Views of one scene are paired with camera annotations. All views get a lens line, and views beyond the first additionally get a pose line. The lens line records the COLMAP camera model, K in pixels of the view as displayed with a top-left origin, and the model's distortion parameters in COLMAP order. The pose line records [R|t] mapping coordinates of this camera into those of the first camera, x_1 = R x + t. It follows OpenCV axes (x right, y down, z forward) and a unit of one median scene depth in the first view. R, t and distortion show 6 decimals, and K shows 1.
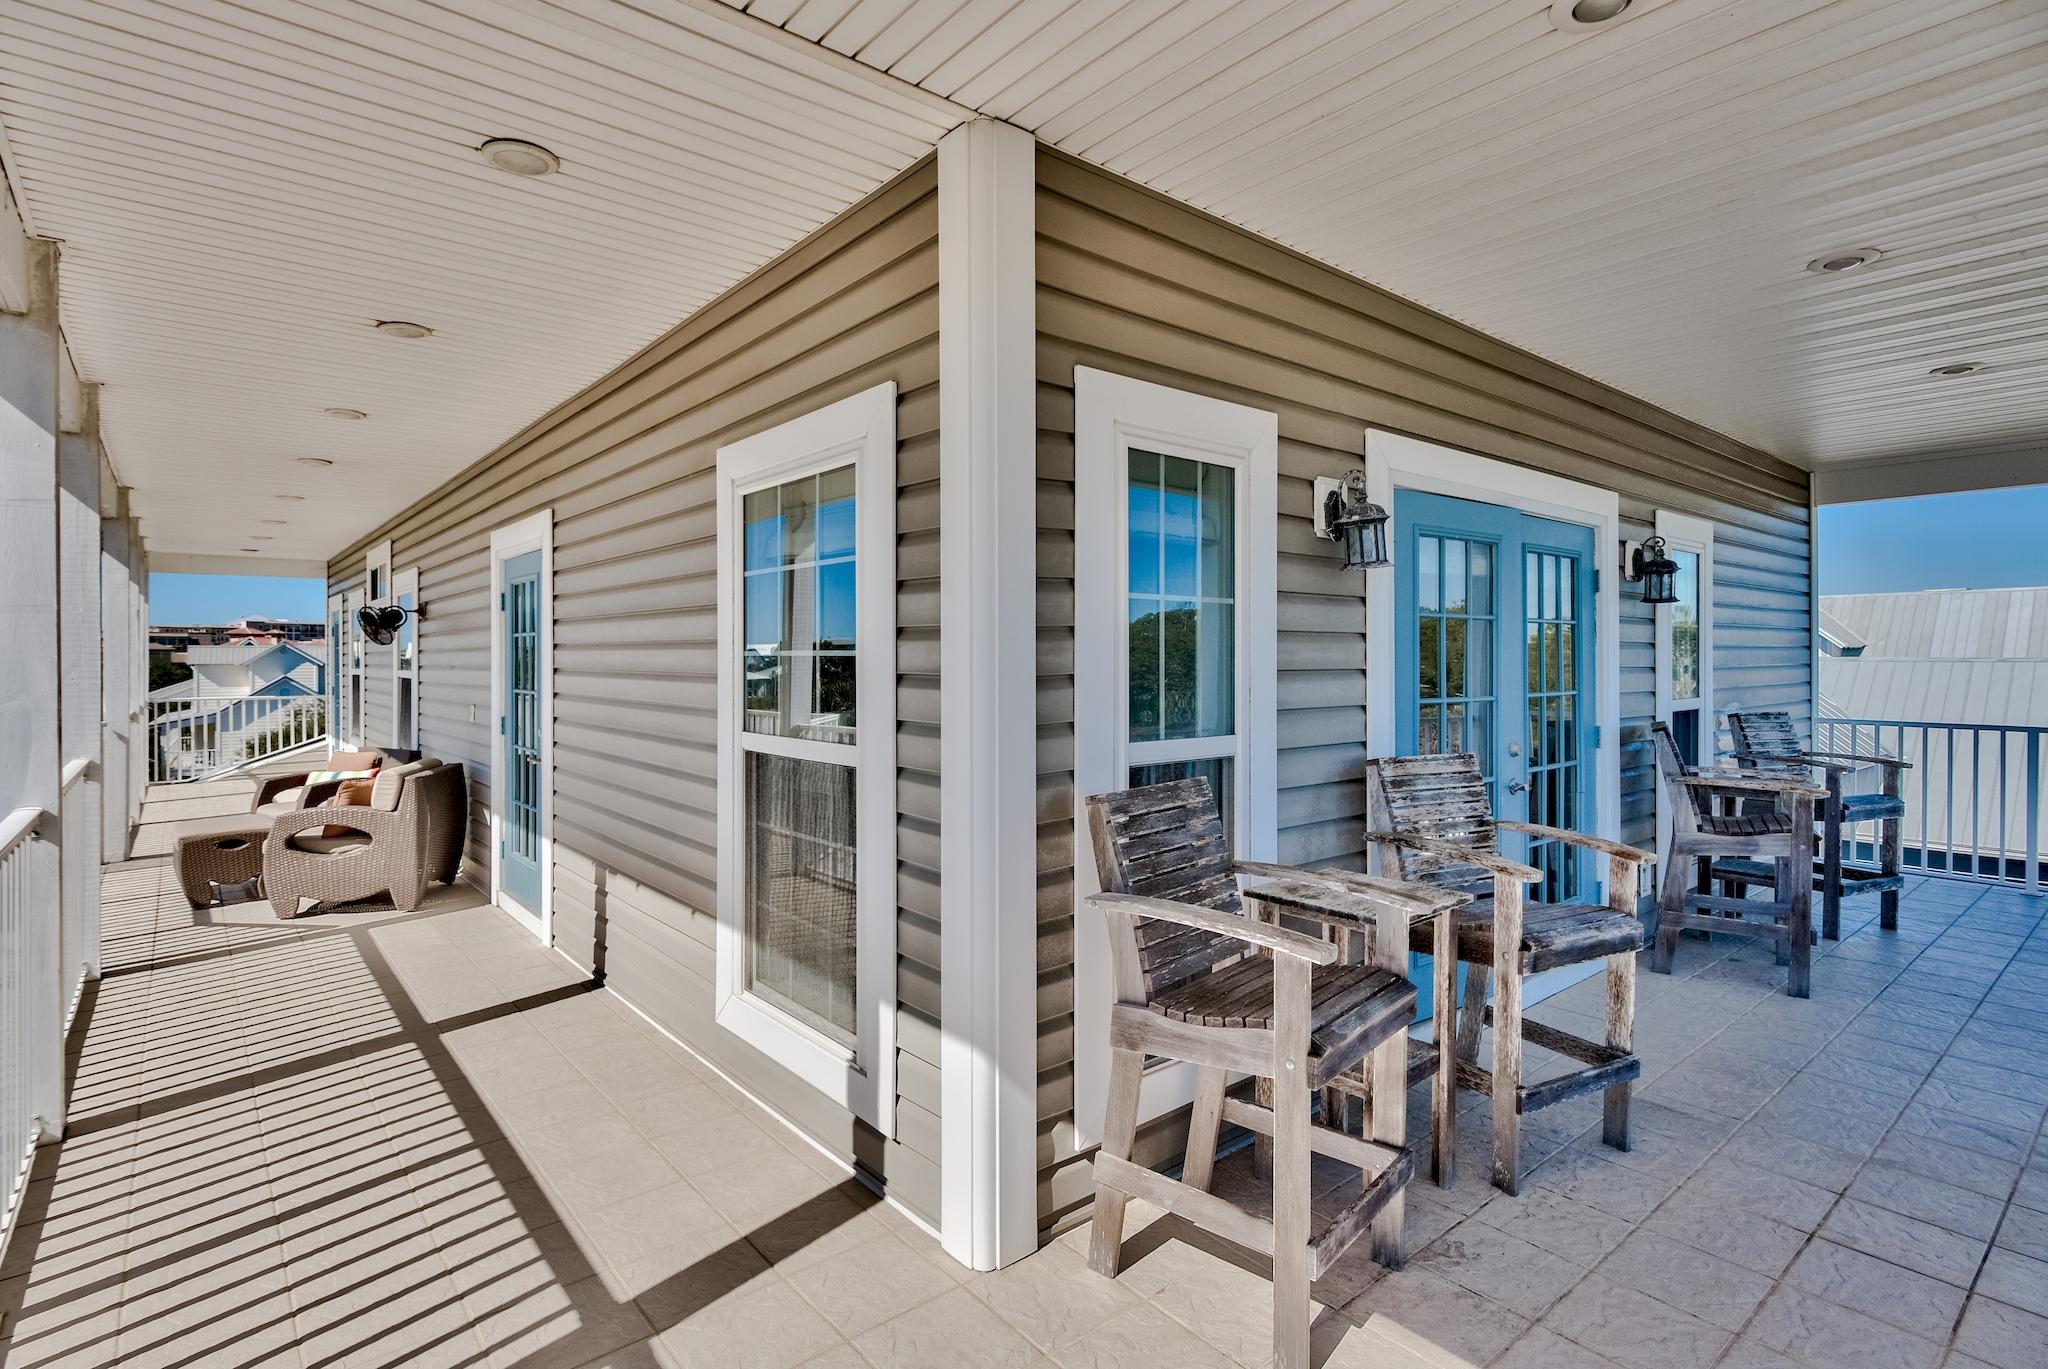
lens RADIAL K [[1011.7, 0, 1046.1], [0, 1011.7, 665.4], [0, 0, 1]] dist [-0.004987, 0.000109]
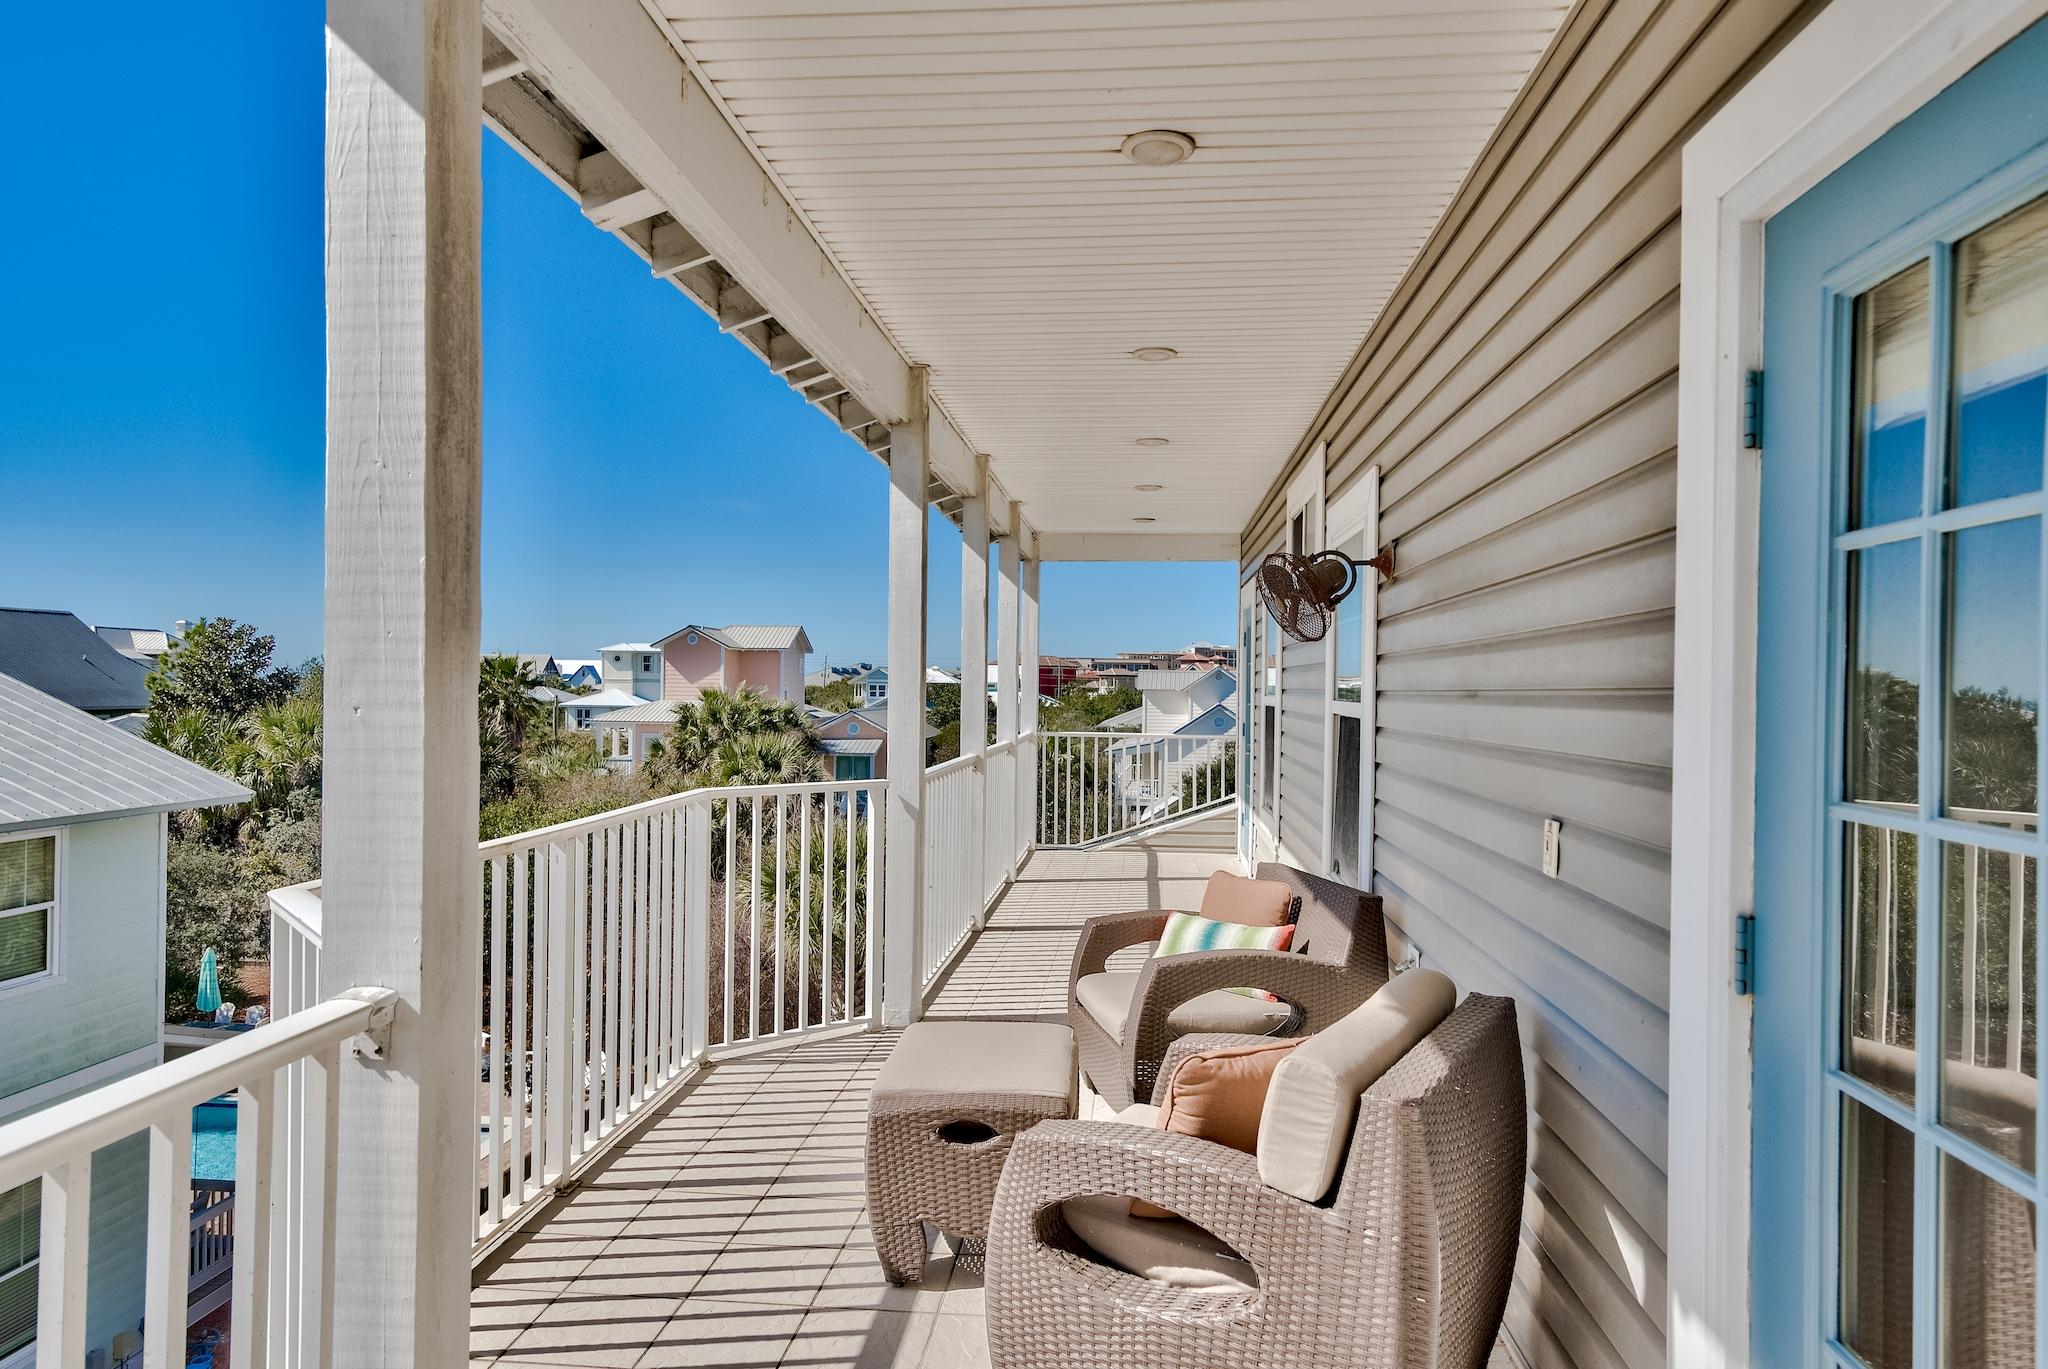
lens RADIAL K [[1263.2, 0, 1035.7], [0, 1263.2, 682.3], [0, 0, 1]] dist [0.006951, 0.000785]
pose [[0.698855, 0.007804, -0.715221, -0.288627], [-0.016830, 0.999843, -0.005535, 0.001814], [0.715066, 0.015906, 0.698876, 0.443670]]
